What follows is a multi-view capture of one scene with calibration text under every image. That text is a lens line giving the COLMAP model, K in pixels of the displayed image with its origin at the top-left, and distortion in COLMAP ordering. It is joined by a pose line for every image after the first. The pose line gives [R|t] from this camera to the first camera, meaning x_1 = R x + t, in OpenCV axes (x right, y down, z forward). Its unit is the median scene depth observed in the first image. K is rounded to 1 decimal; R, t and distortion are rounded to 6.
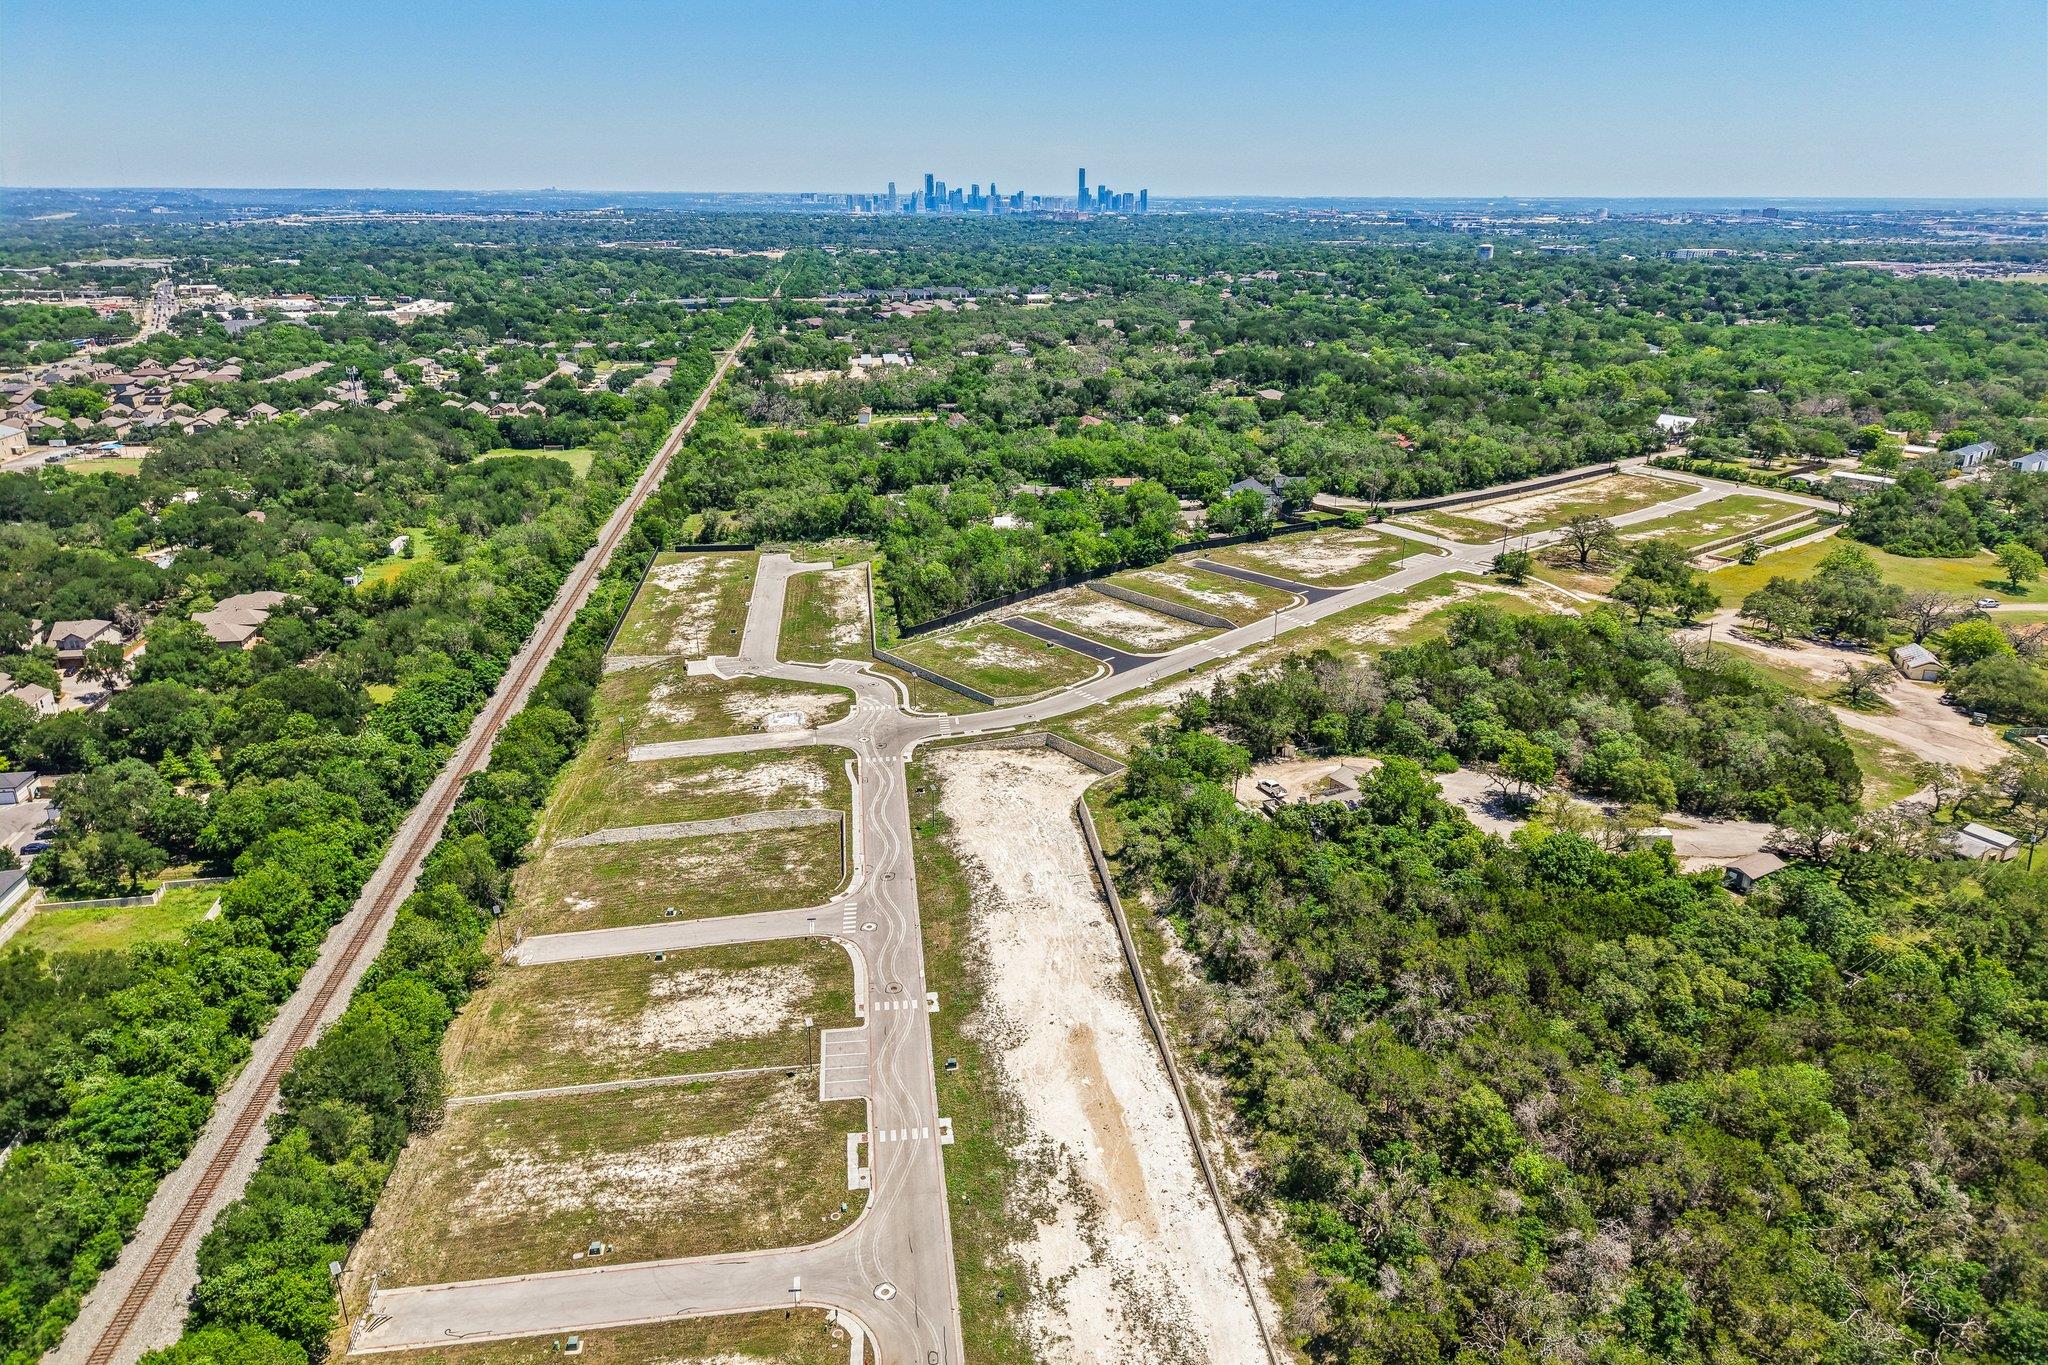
lens RADIAL K [[1371.4, 0, 1024.0], [0, 1371.4, 682.5], [0, 0, 1]] dist [0.066507, -0.055462]
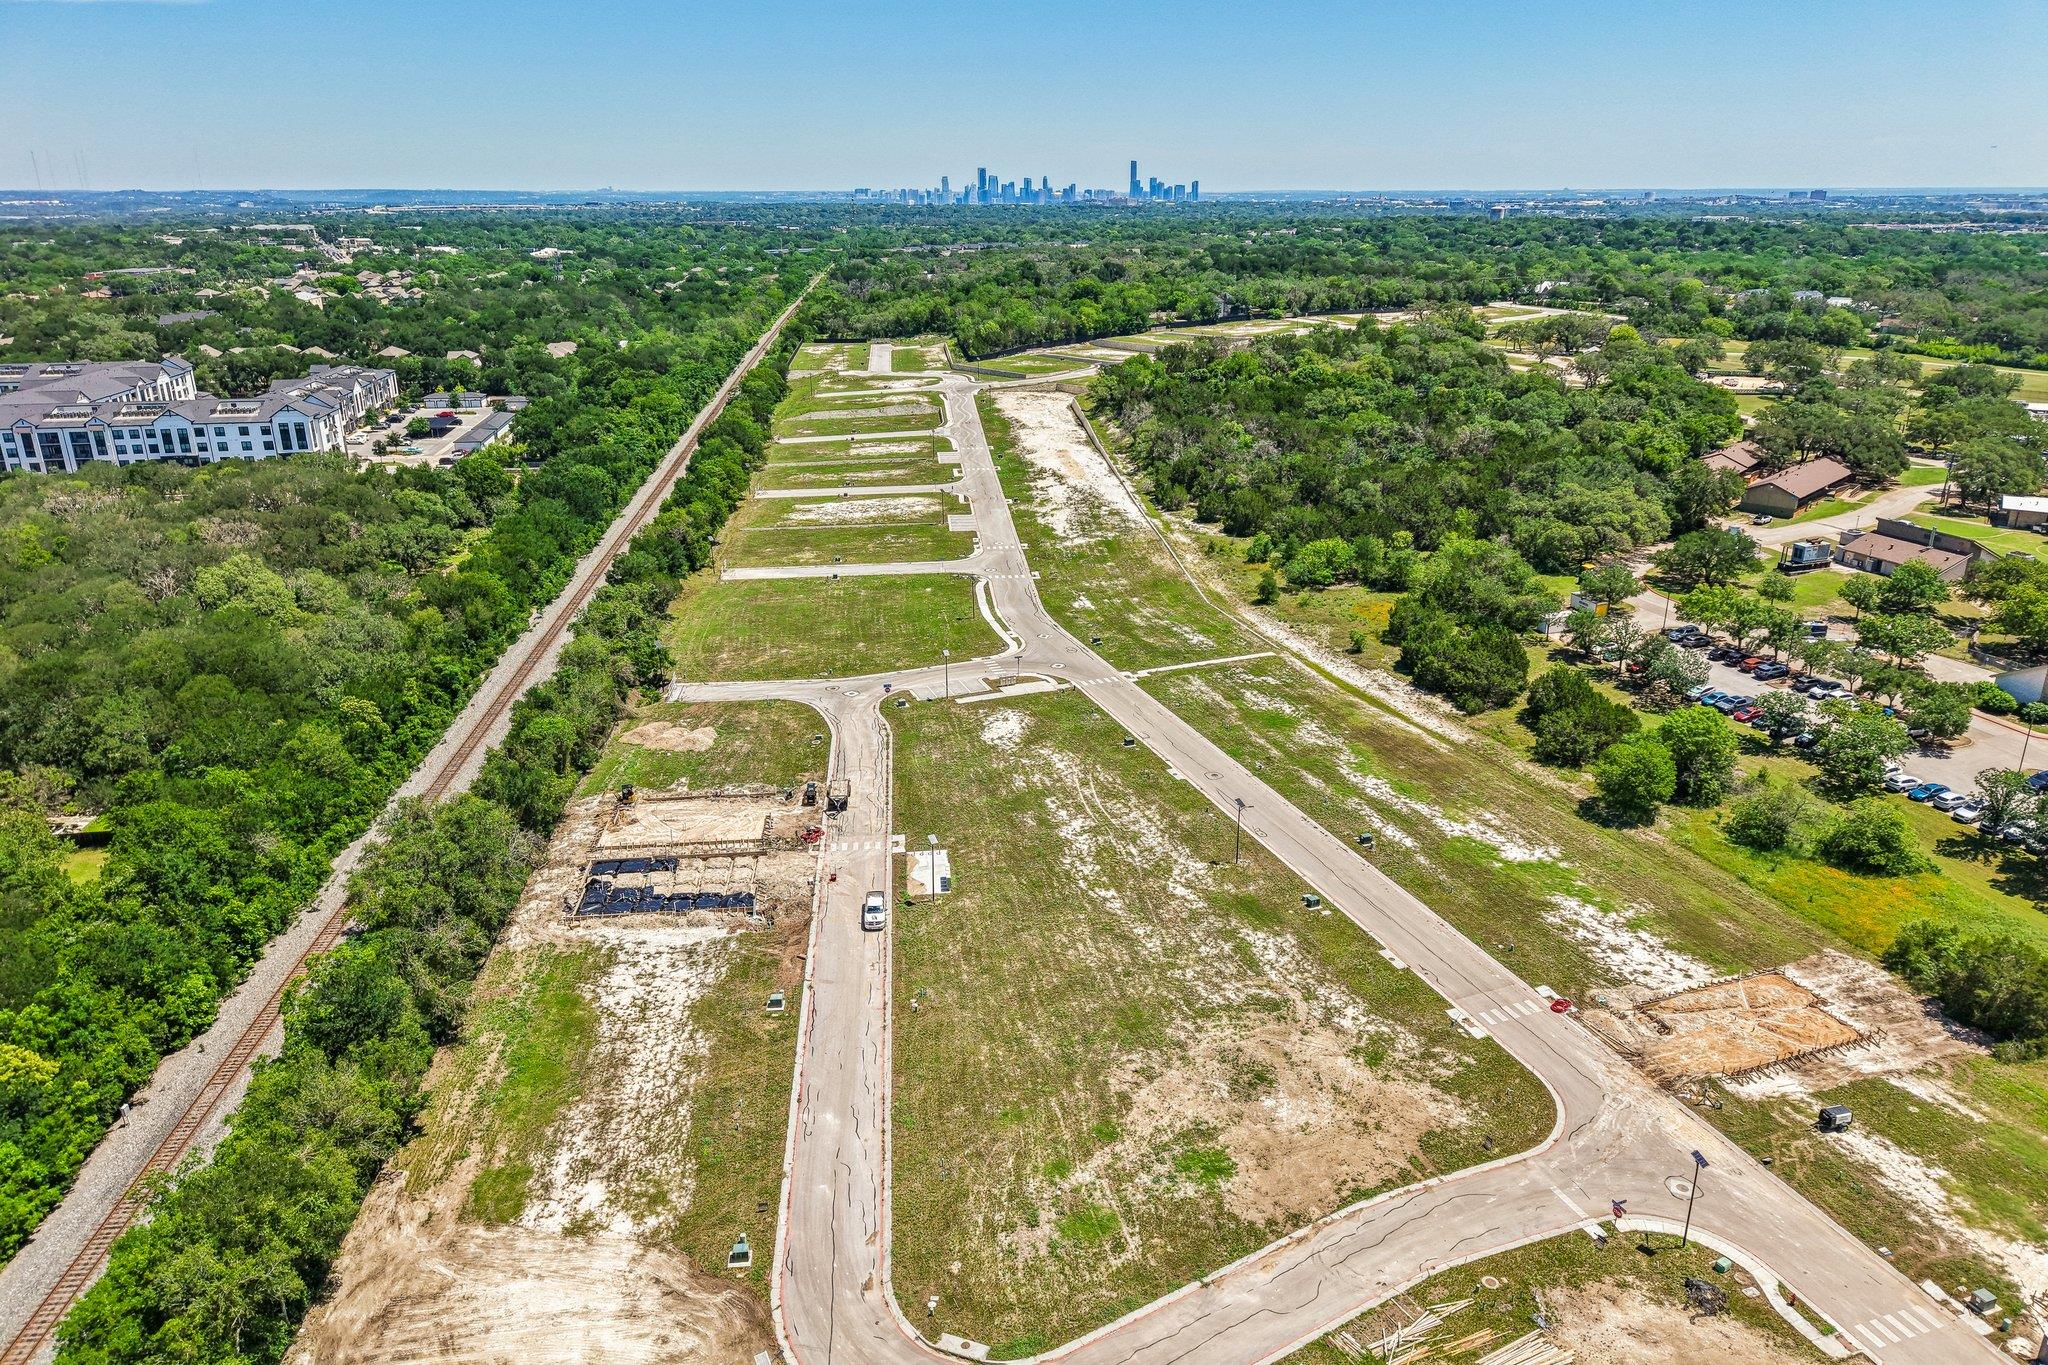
lens RADIAL K [[1371.4, 0, 1024.0], [0, 1371.4, 682.5], [0, 0, 1]] dist [0.066507, -0.055462]
pose [[0.999360, 0.010142, -0.034309, 0.033232], [-0.010042, 0.999945, 0.003081, 0.344809], [0.034338, -0.002734, 0.999407, -0.610960]]
